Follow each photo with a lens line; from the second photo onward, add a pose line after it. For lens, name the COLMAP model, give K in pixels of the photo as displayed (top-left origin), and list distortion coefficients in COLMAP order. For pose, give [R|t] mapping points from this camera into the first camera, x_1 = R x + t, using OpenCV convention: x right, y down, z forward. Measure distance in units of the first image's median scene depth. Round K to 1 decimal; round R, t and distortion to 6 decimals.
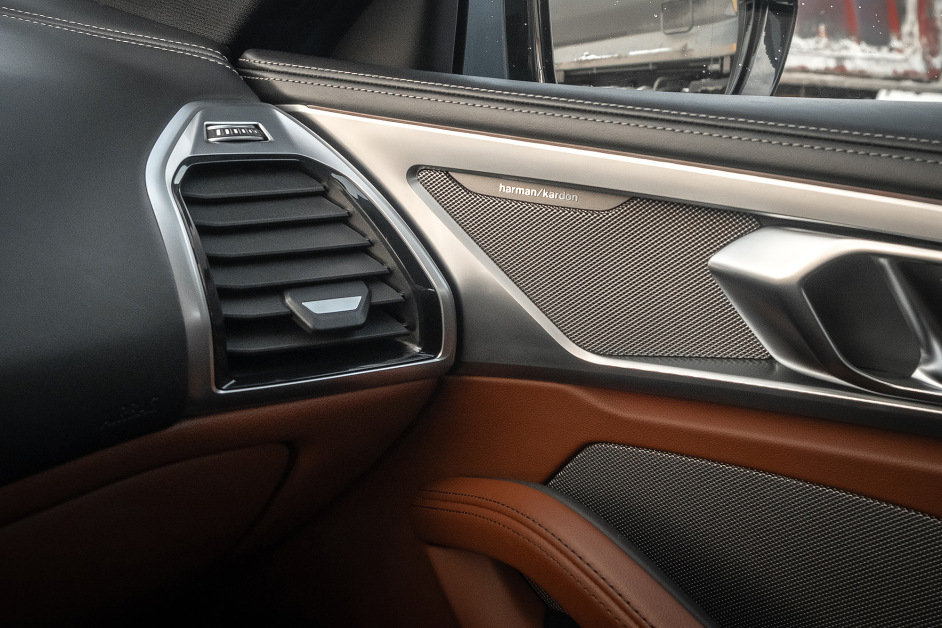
lens RADIAL K [[753.0, 0, 472.0], [0, 753.0, 314.0], [0, 0, 1]] dist [0.002984, -0.006220]
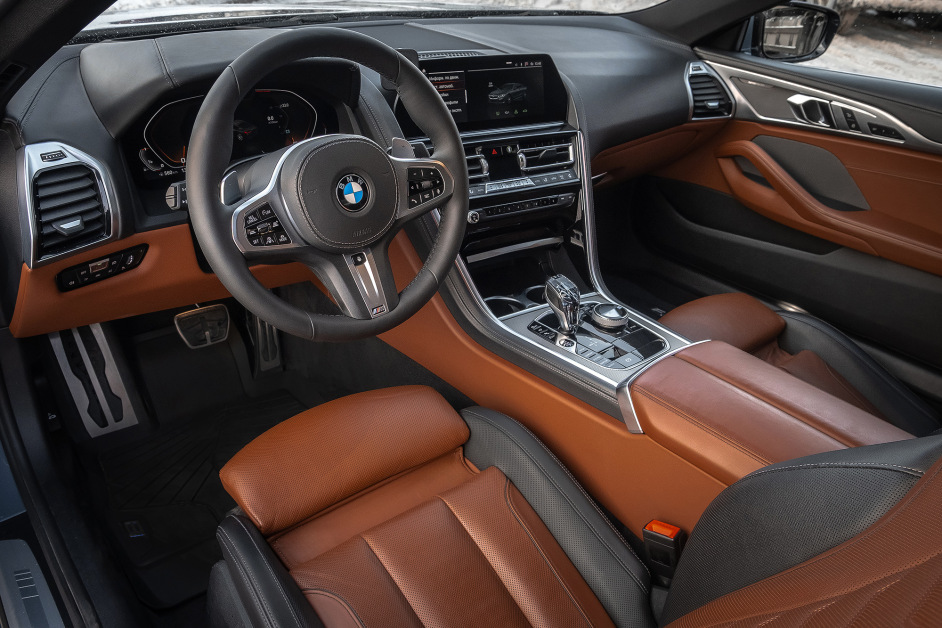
lens RADIAL K [[753.0, 0, 466.0], [0, 753.0, 313.8], [0, 0, 1]] dist [0.002984, -0.006220]
pose [[0.974713, 0.108415, -0.195397, -0.674685], [-0.055125, 0.964056, 0.259917, 0.127994], [0.216553, -0.242573, 0.945655, -4.711811]]
